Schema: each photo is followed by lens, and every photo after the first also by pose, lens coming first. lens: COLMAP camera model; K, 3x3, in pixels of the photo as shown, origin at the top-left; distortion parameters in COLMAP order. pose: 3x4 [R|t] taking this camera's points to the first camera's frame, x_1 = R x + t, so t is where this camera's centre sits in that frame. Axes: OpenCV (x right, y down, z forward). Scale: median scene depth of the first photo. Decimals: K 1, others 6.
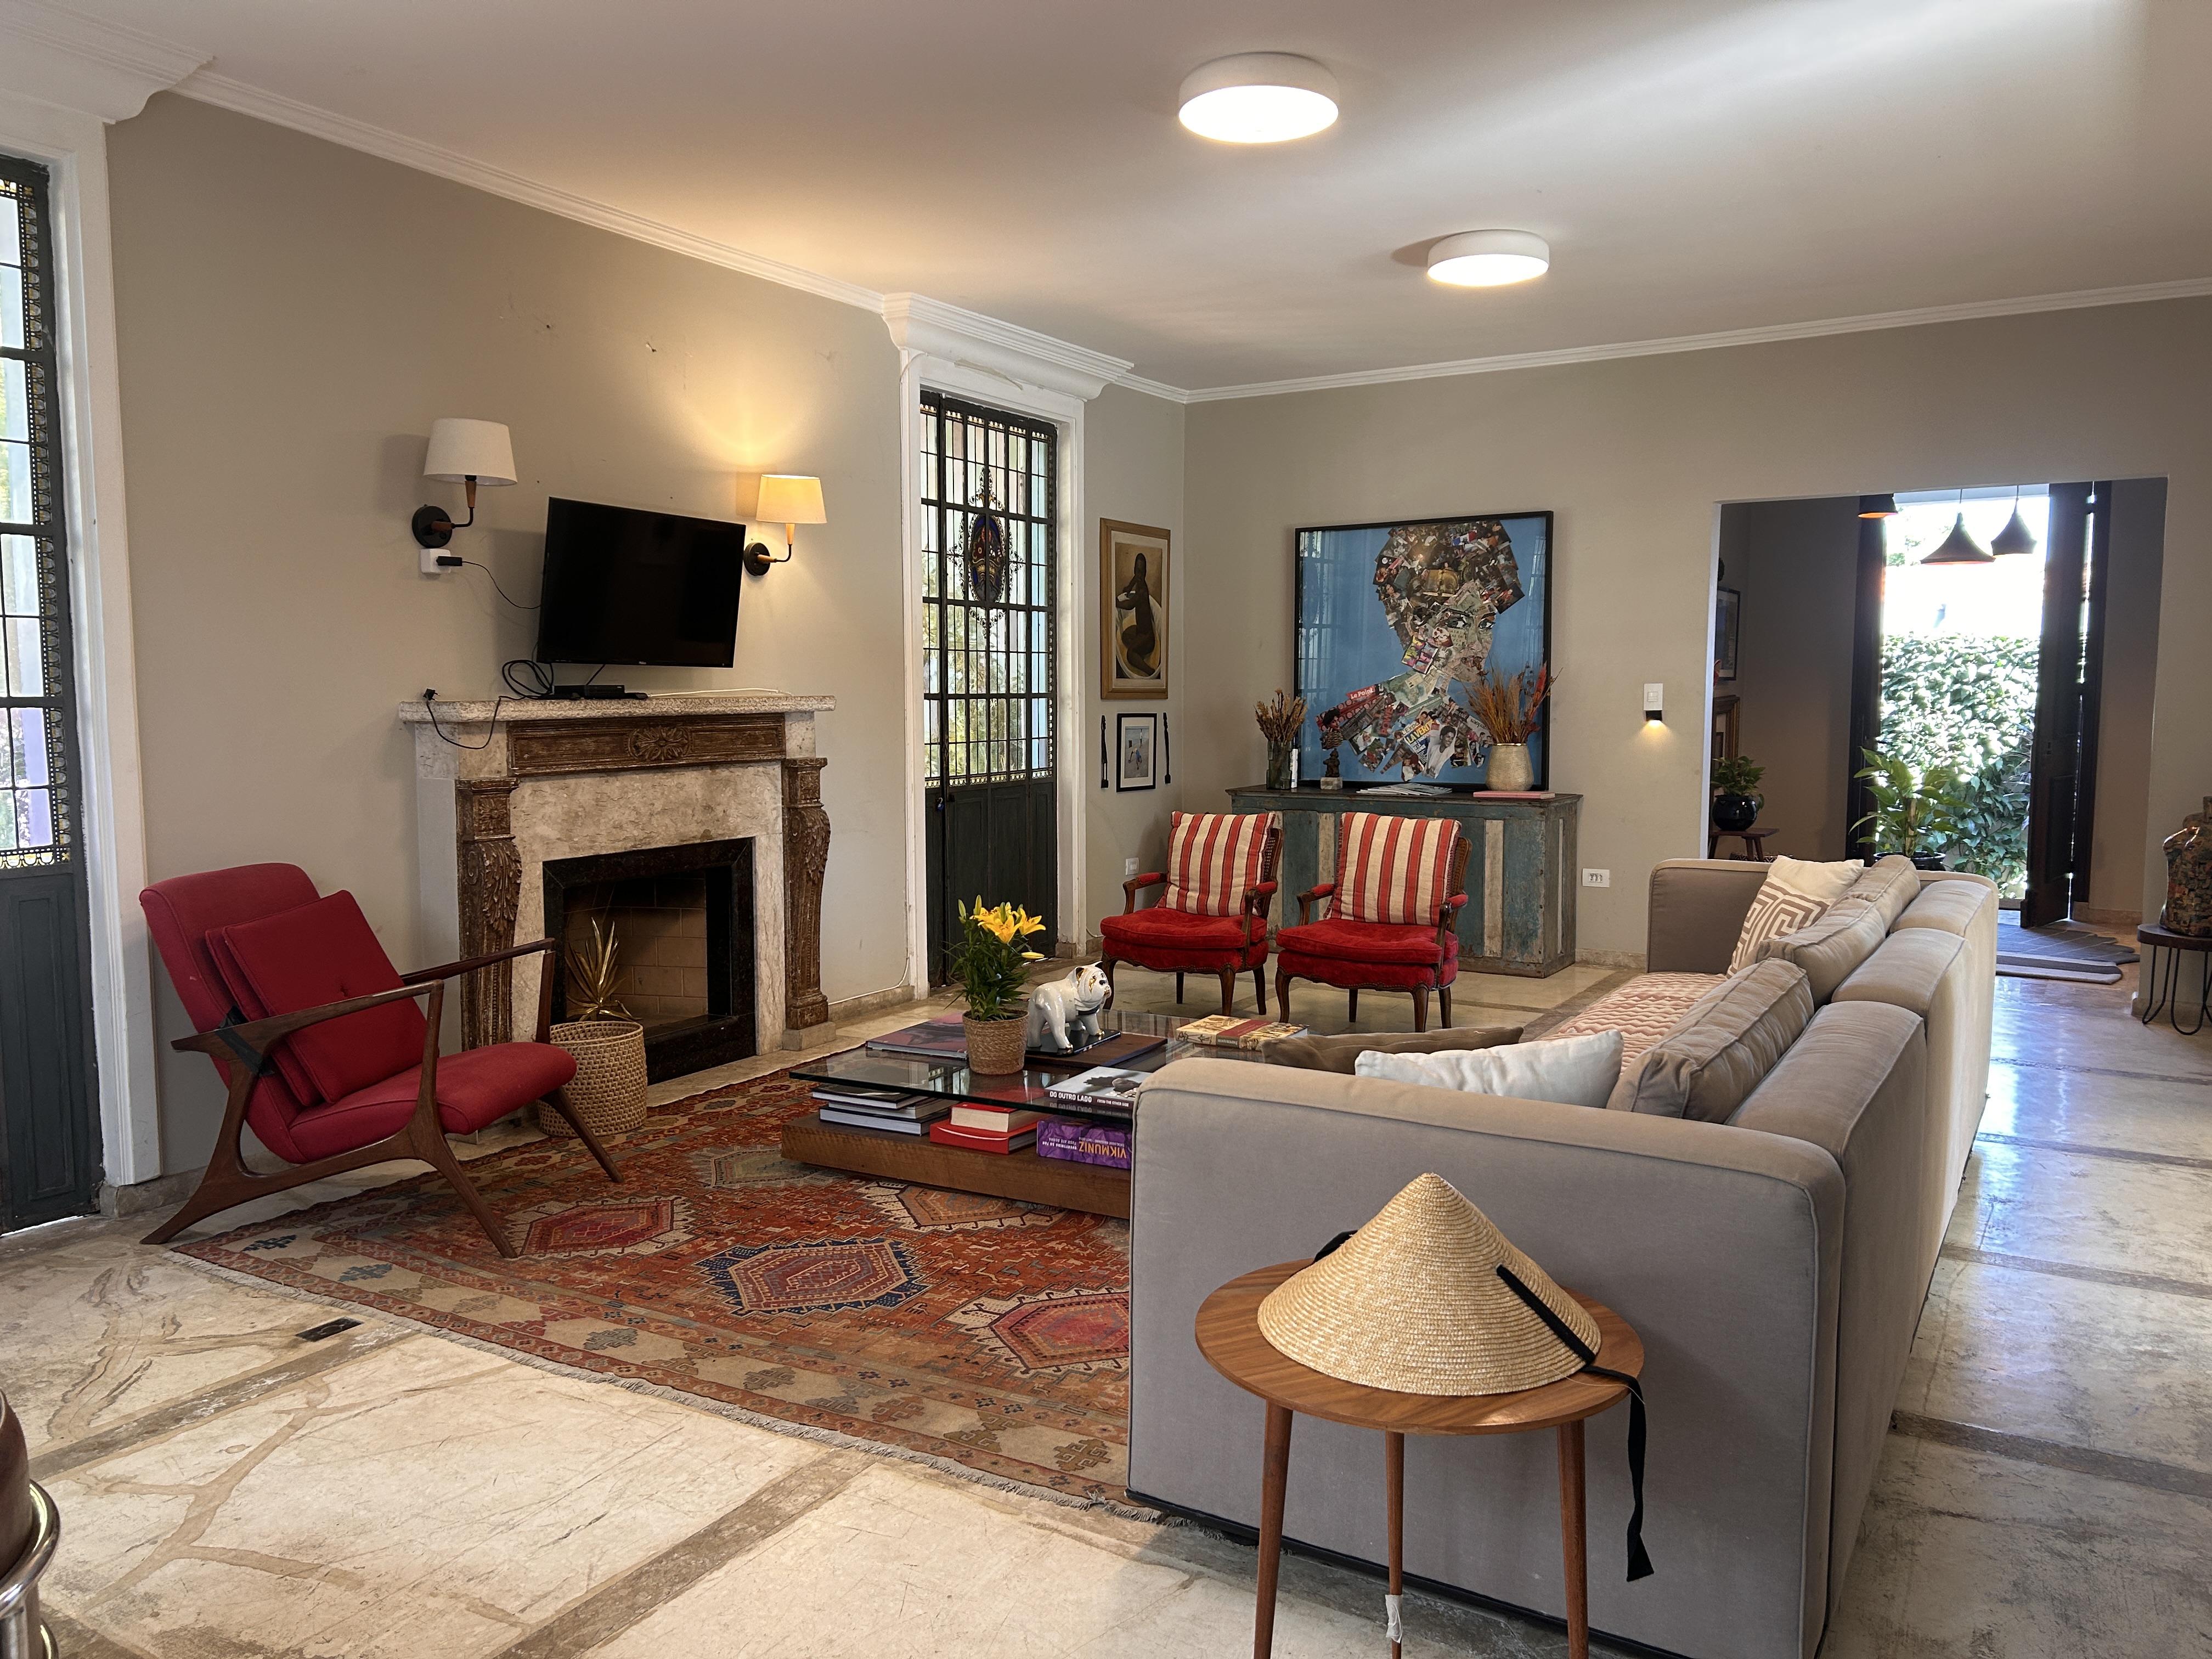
lens RADIAL K [[1661.1, 0, 1116.5], [0, 1661.1, 834.5], [0, 0, 1]] dist [0.075196, -0.074725]
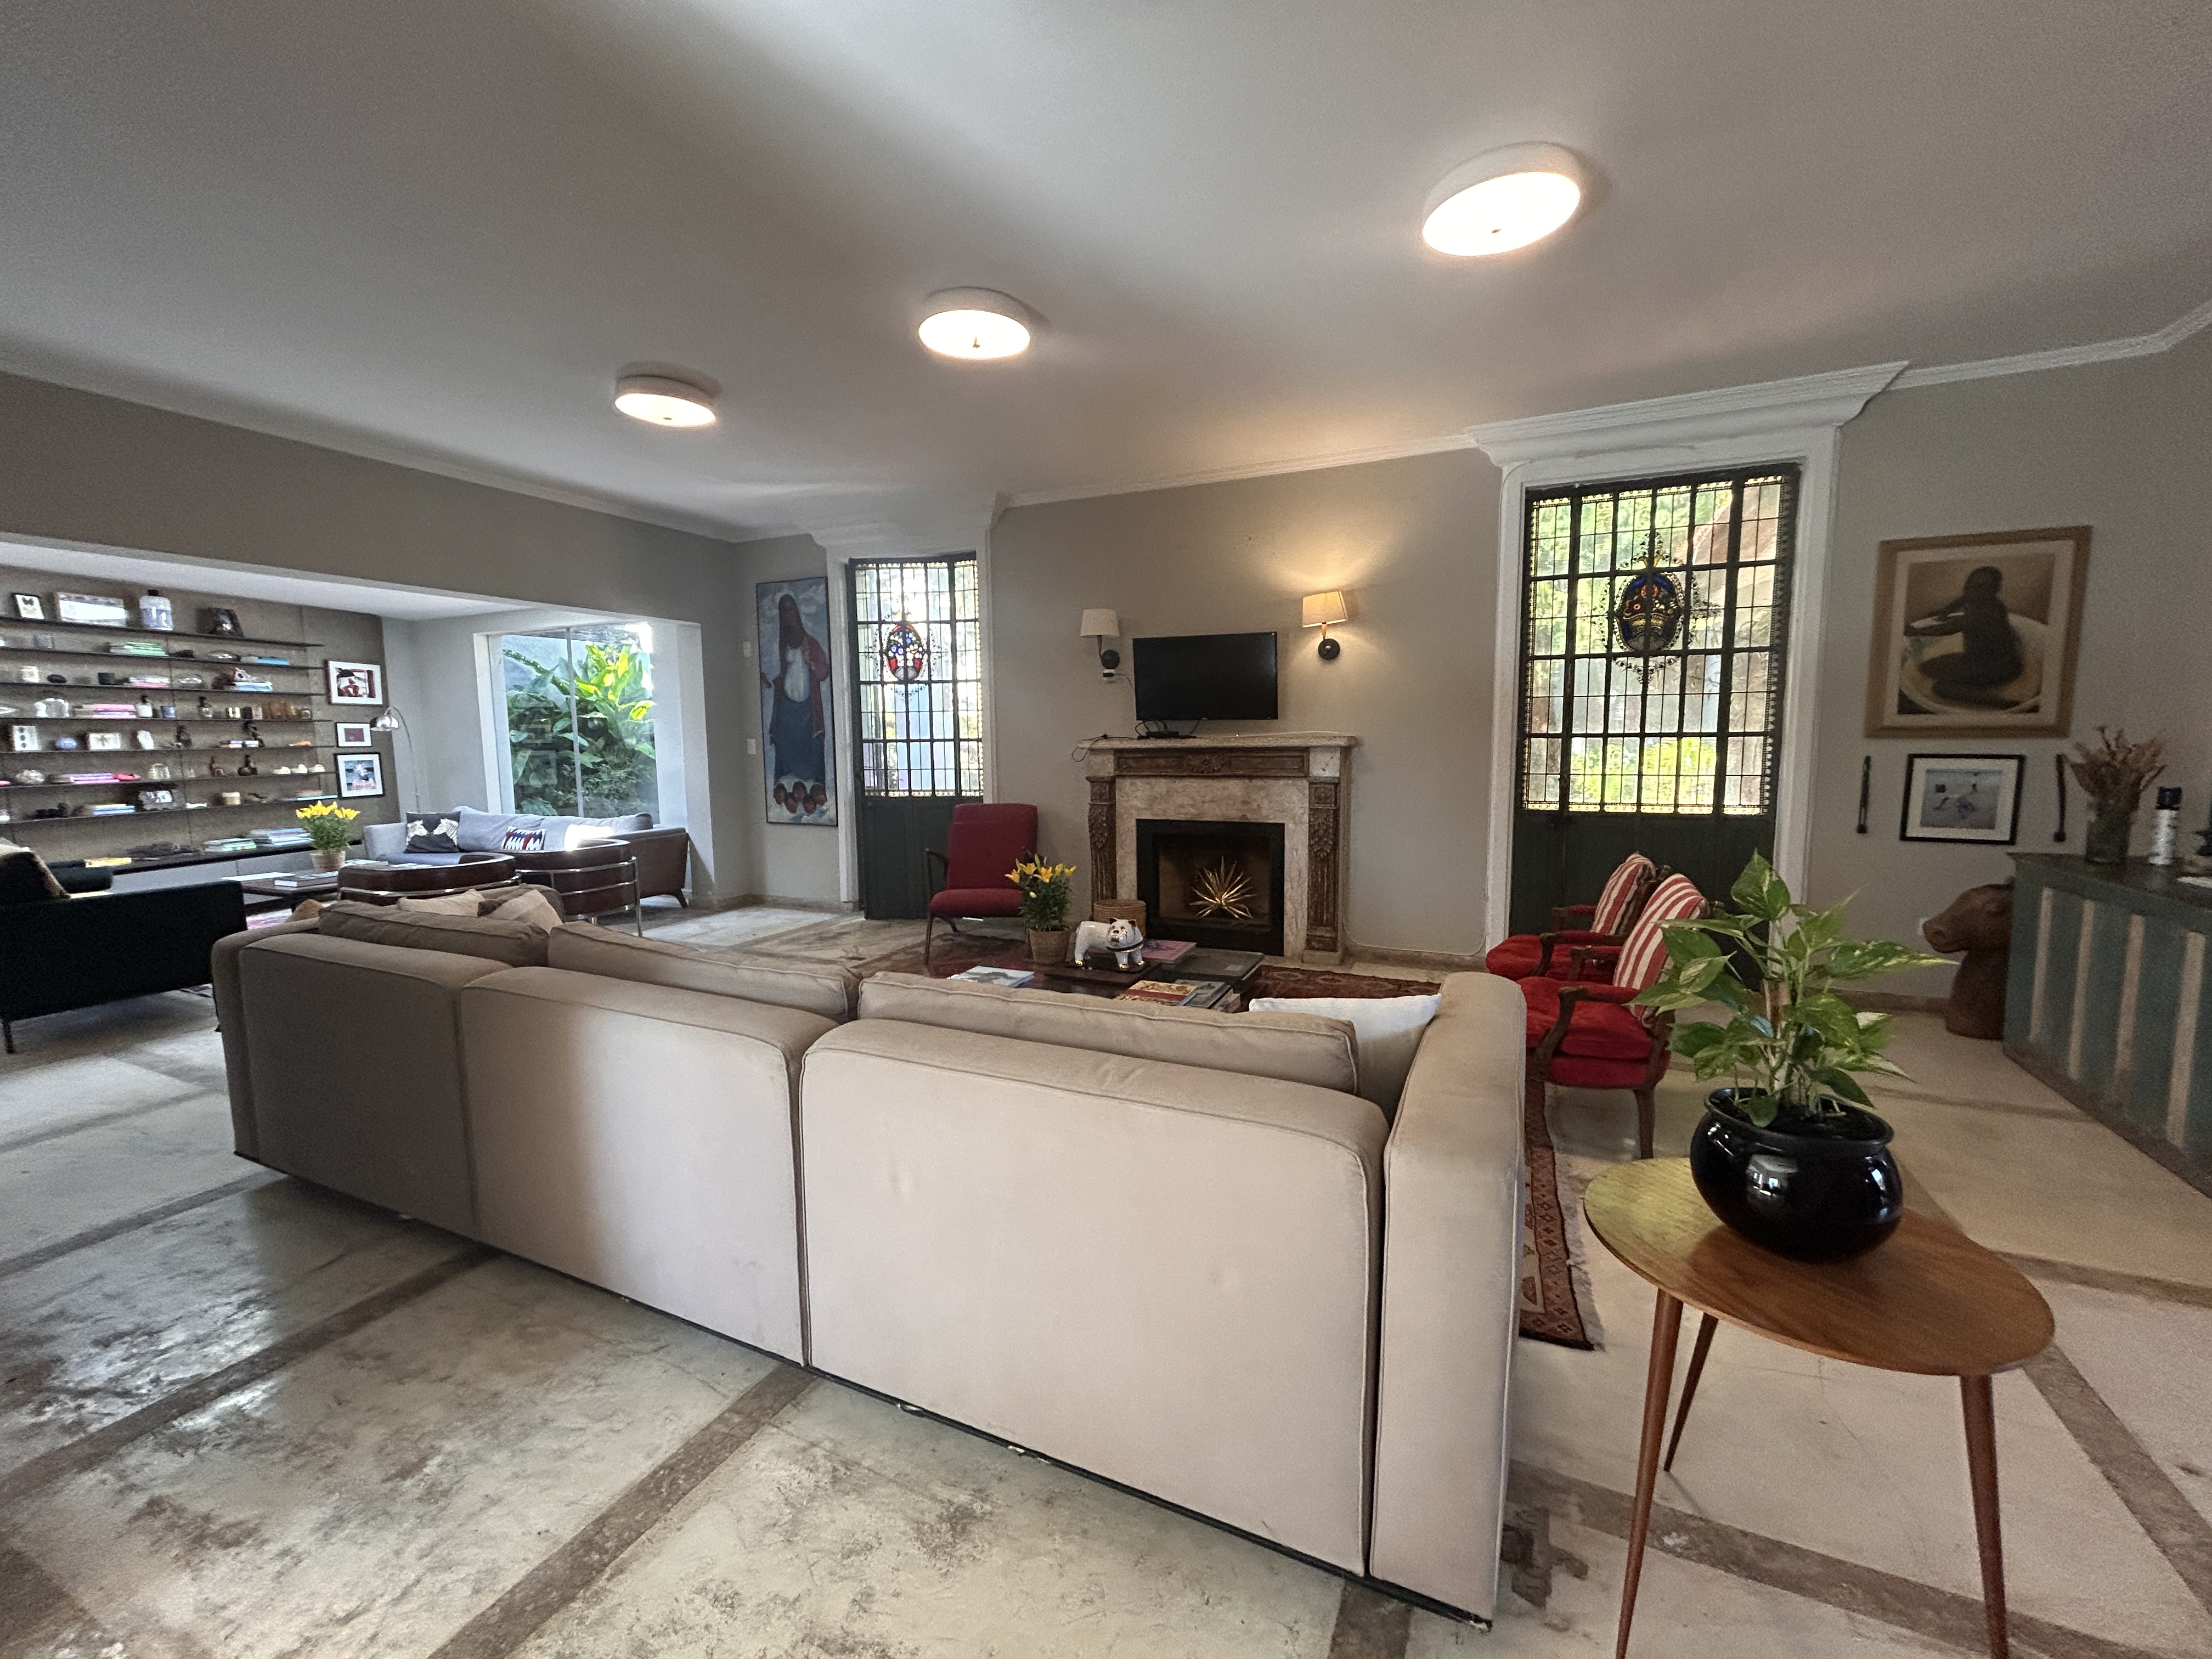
lens RADIAL K [[885.3, 0, 1109.8], [0, 885.3, 827.4], [0, 0, 1]] dist [0.000378, -0.000795]
pose [[0.101081, 0.102263, -0.989608, 0.697794], [-0.079755, 0.992335, 0.094399, -0.070381], [0.991676, 0.069385, 0.108463, 0.832630]]
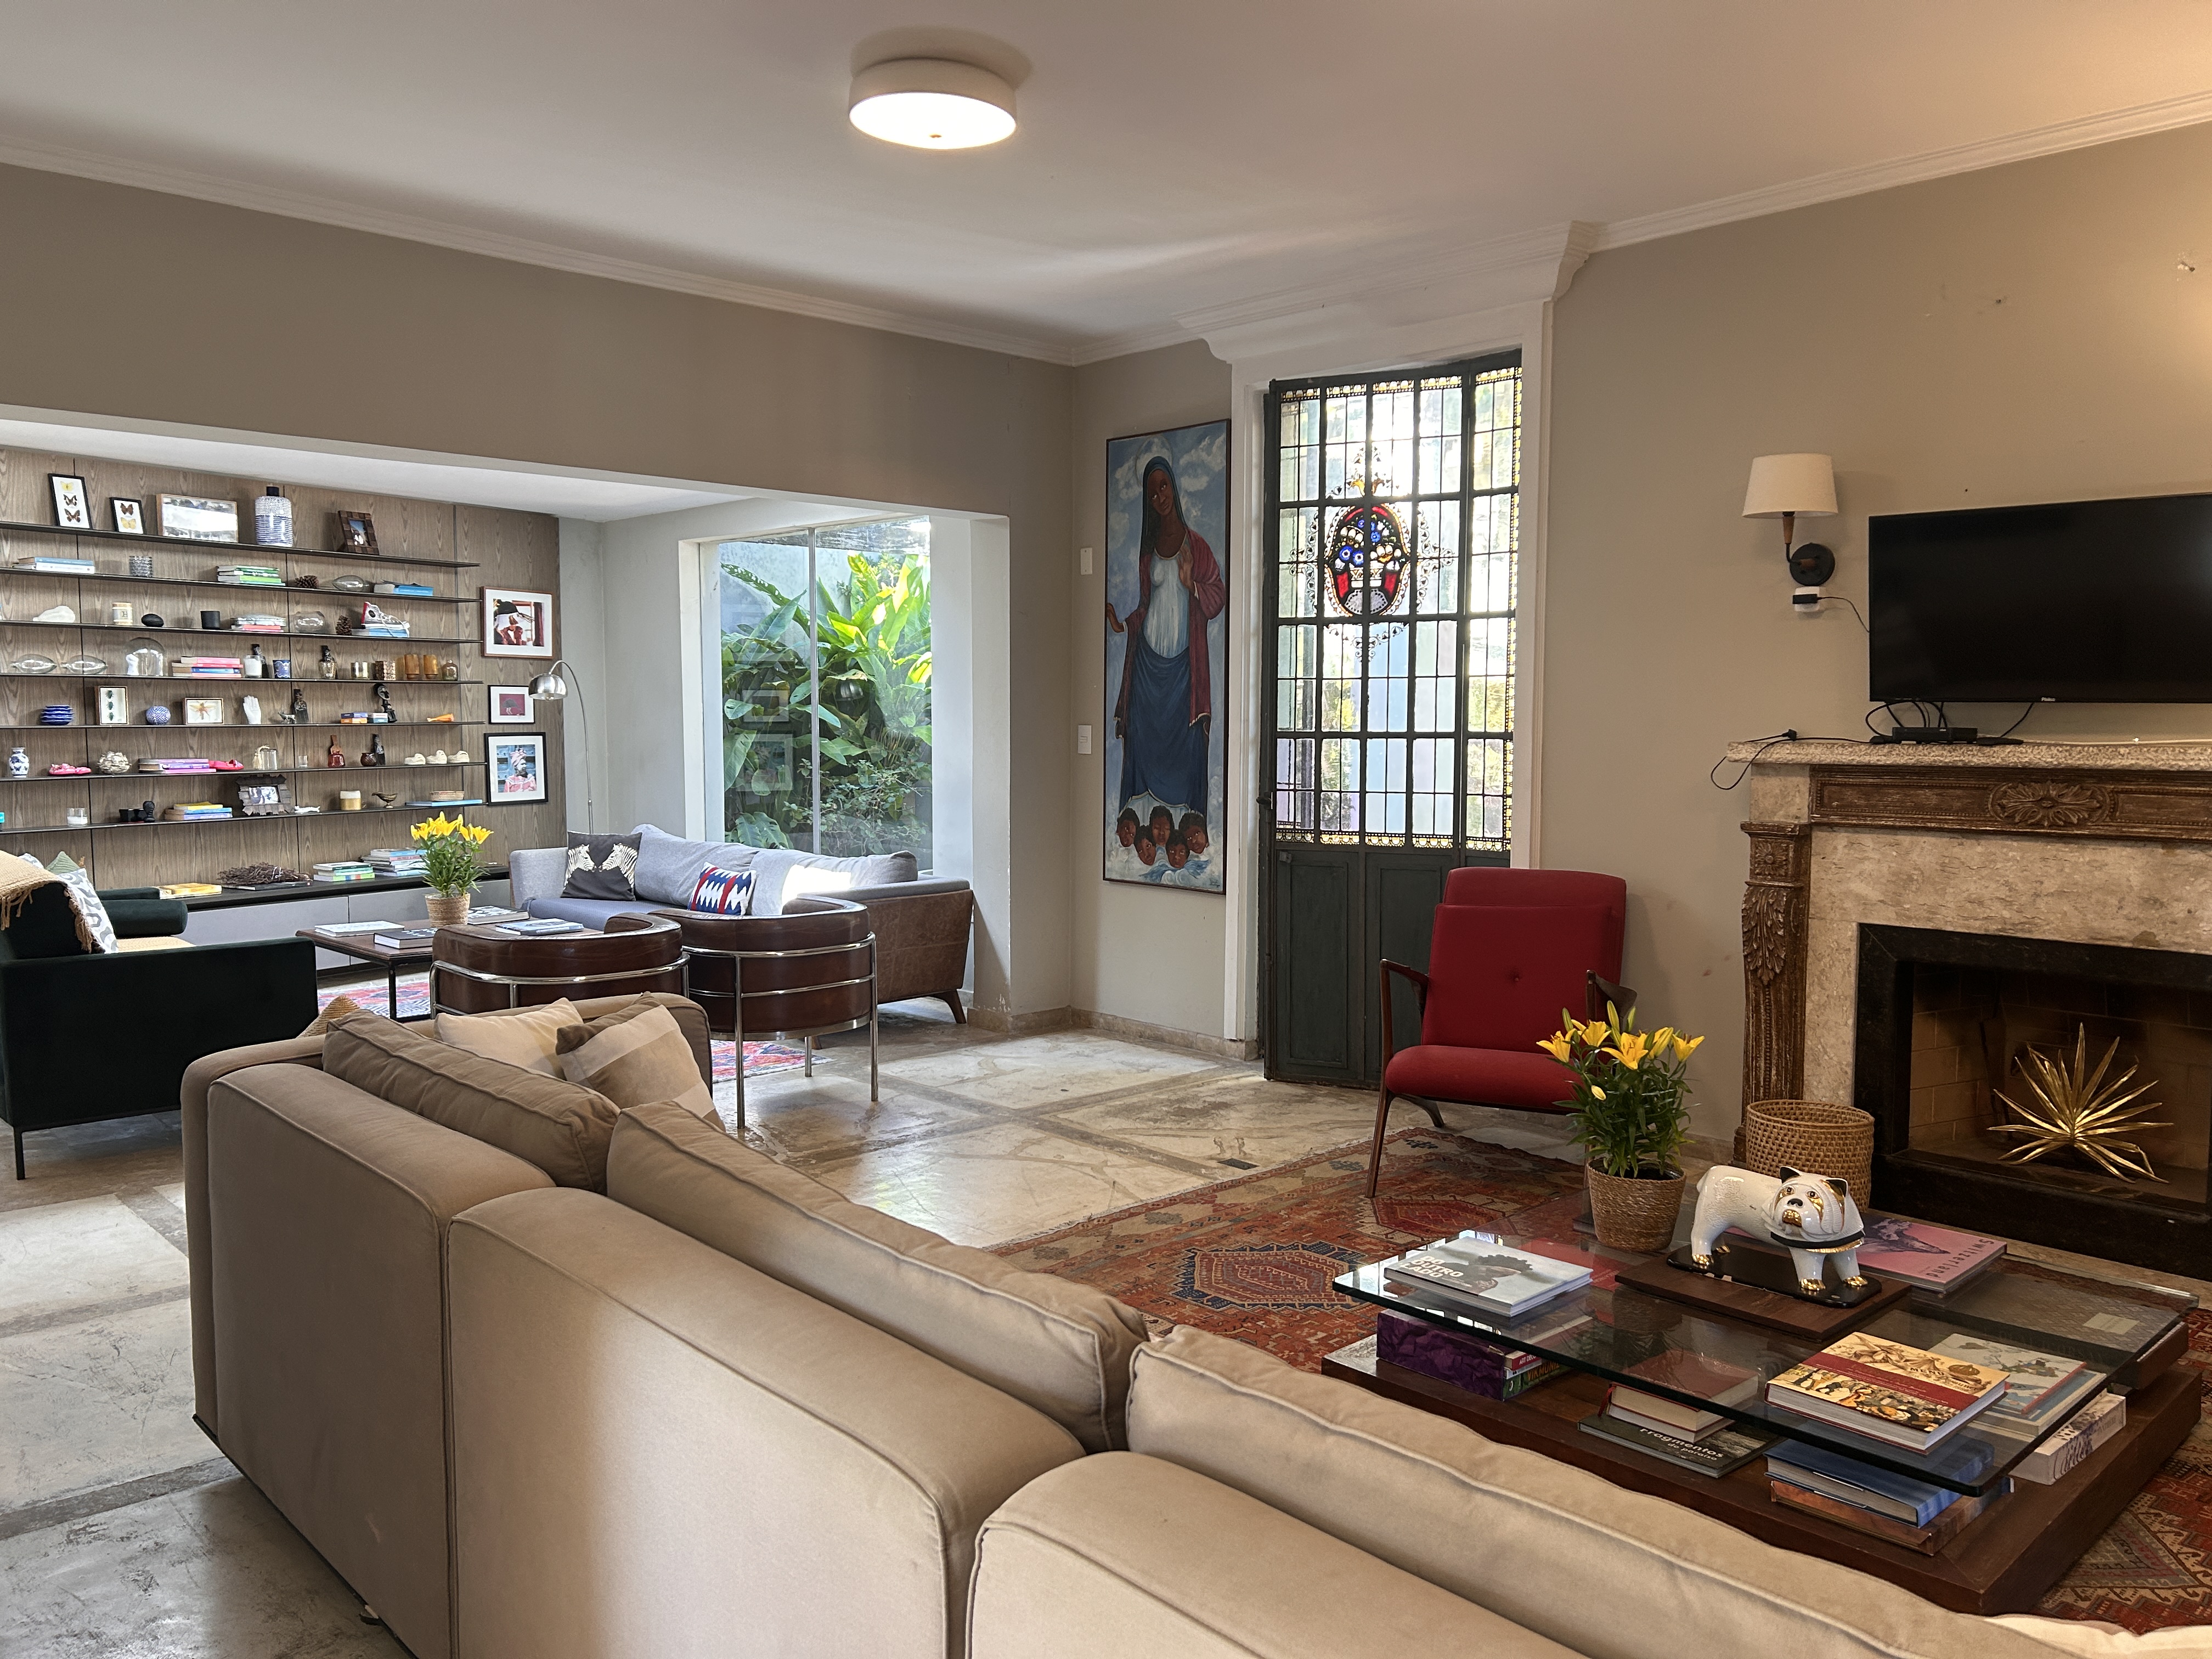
lens RADIAL K [[1661.1, 0, 1107.2], [0, 1661.1, 842.8], [0, 0, 1]] dist [0.075196, -0.074725]
pose [[-0.287564, 0.075165, -0.954807, 0.615587], [-0.090447, 0.990329, 0.105202, -0.082655], [0.953481, 0.116612, -0.277985, 0.841060]]
